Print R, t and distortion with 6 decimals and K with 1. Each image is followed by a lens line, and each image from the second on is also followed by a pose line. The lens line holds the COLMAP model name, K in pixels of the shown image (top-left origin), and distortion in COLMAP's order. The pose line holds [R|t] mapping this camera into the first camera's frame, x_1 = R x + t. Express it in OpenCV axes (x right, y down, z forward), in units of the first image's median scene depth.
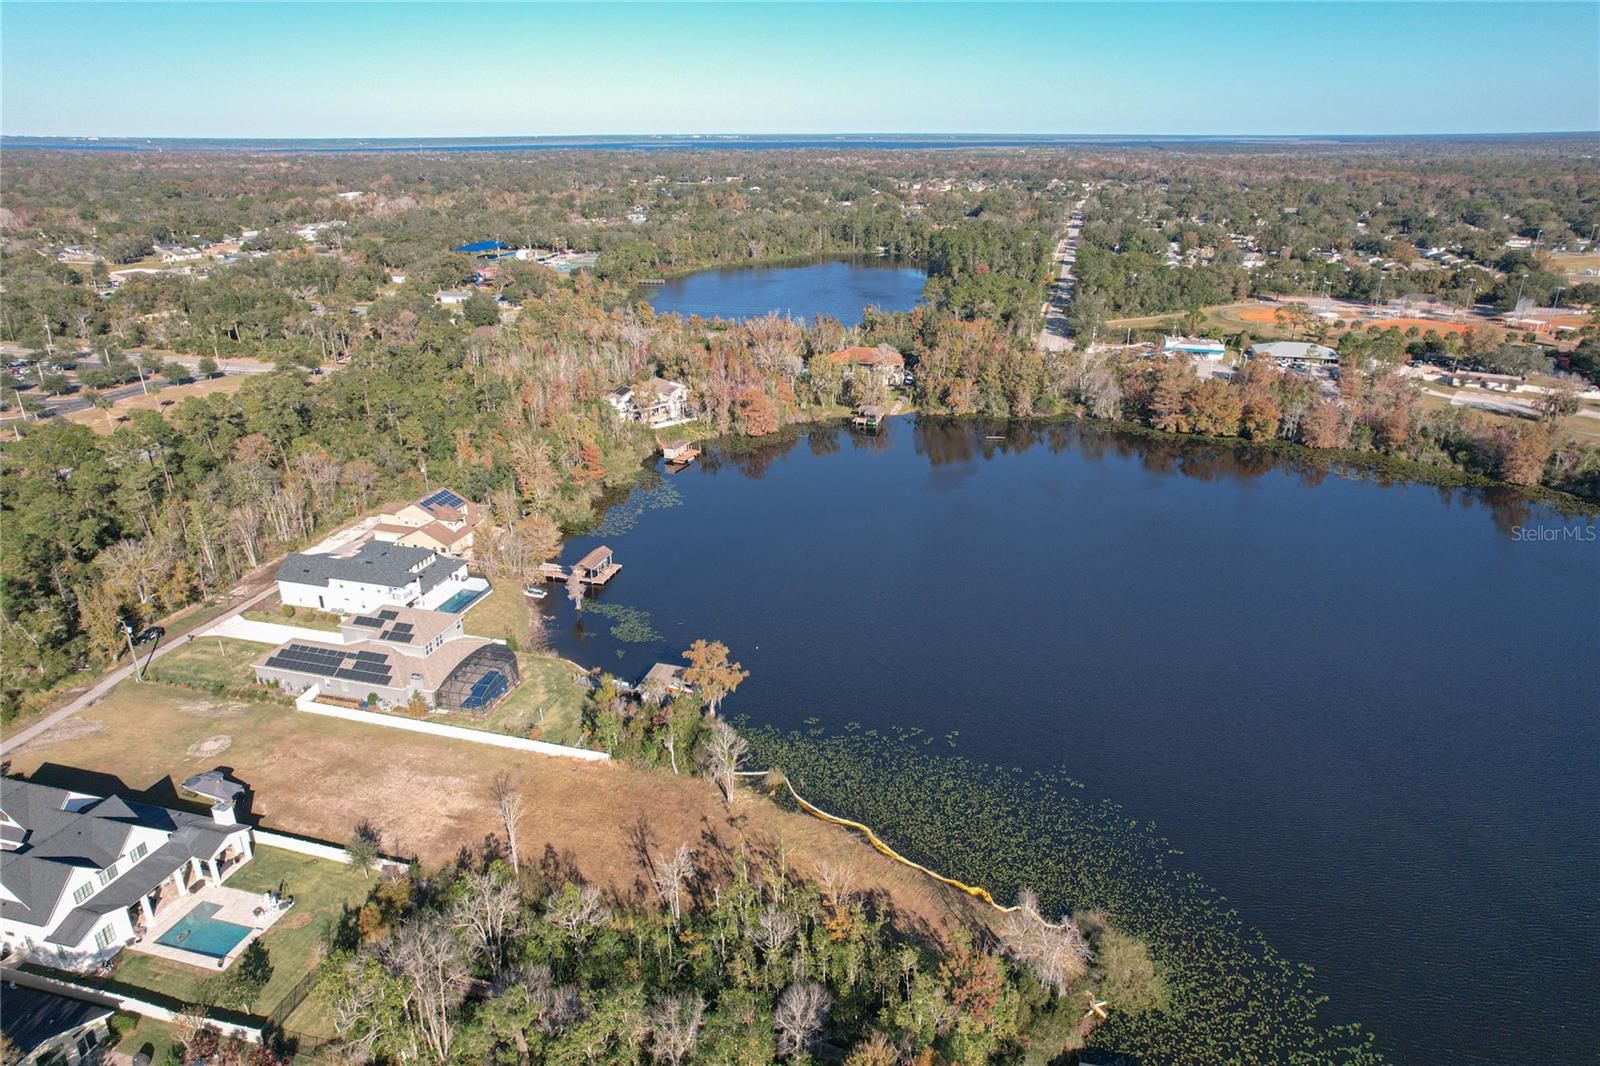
lens RADIAL K [[1005.4, 0, 803.2], [0, 1005.4, 532.1], [0, 0, 1]] dist [-0.053384, 0.060884]
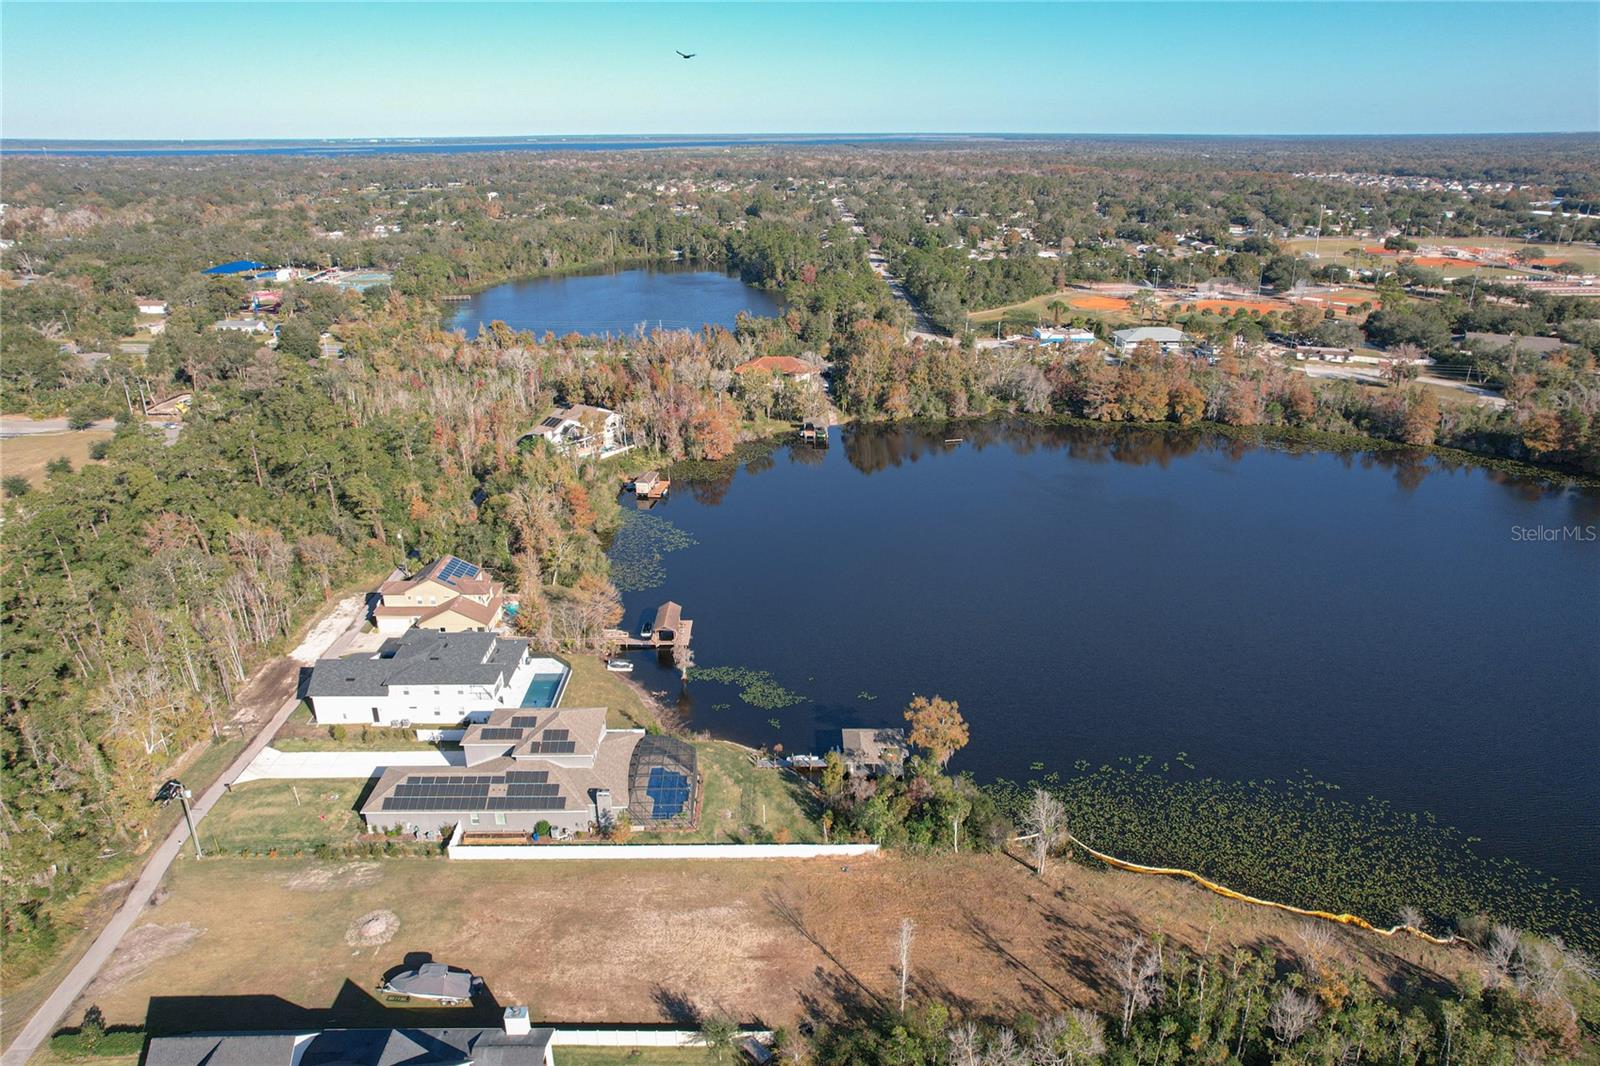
lens RADIAL K [[1016.0, 0, 800.0], [0, 1016.0, 533.0], [0, 0, 1]] dist [-0.070598, 0.075838]
pose [[0.960878, -0.104519, 0.256492, -0.218265], [0.105156, 0.994392, 0.011272, -0.030977], [-0.256232, 0.016140, 0.966481, 0.078978]]
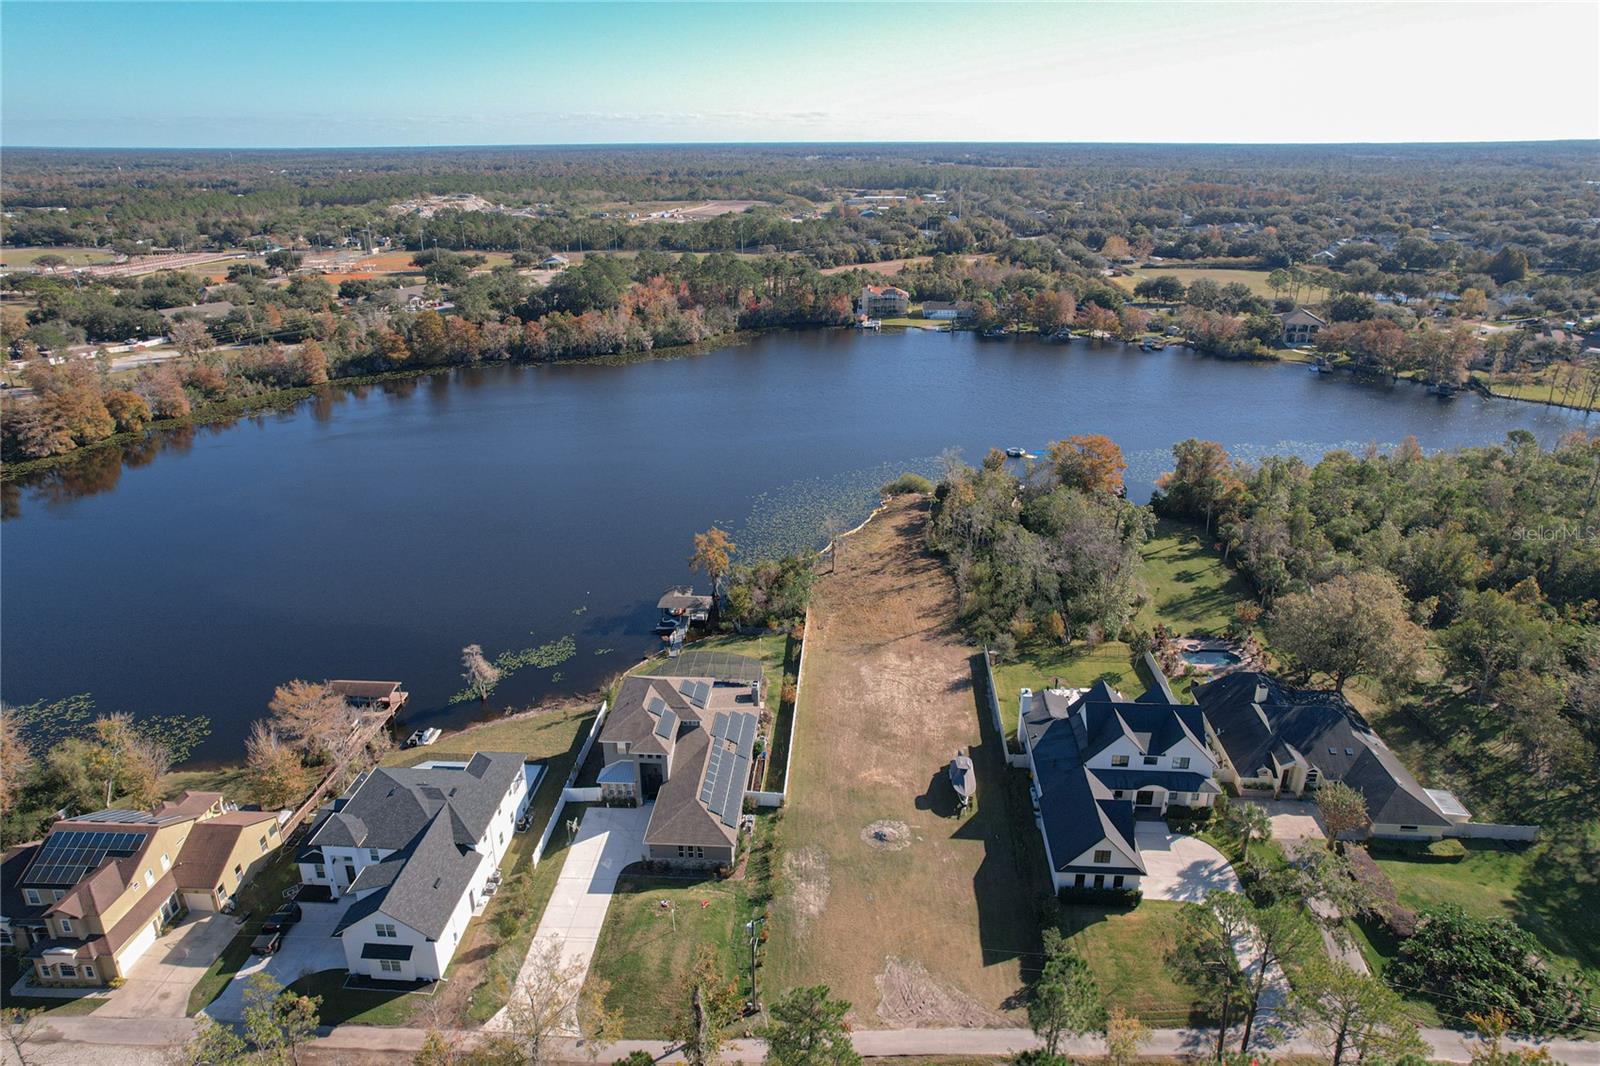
lens RADIAL K [[1036.8, 0, 794.9], [0, 1036.8, 489.5], [0, 0, 1]] dist [-0.064996, 0.084392]
pose [[-0.192817, -0.314878, 0.929340, -0.612676], [0.372795, 0.852589, 0.366220, -0.166706], [-0.907659, 0.417067, -0.047009, 0.484587]]
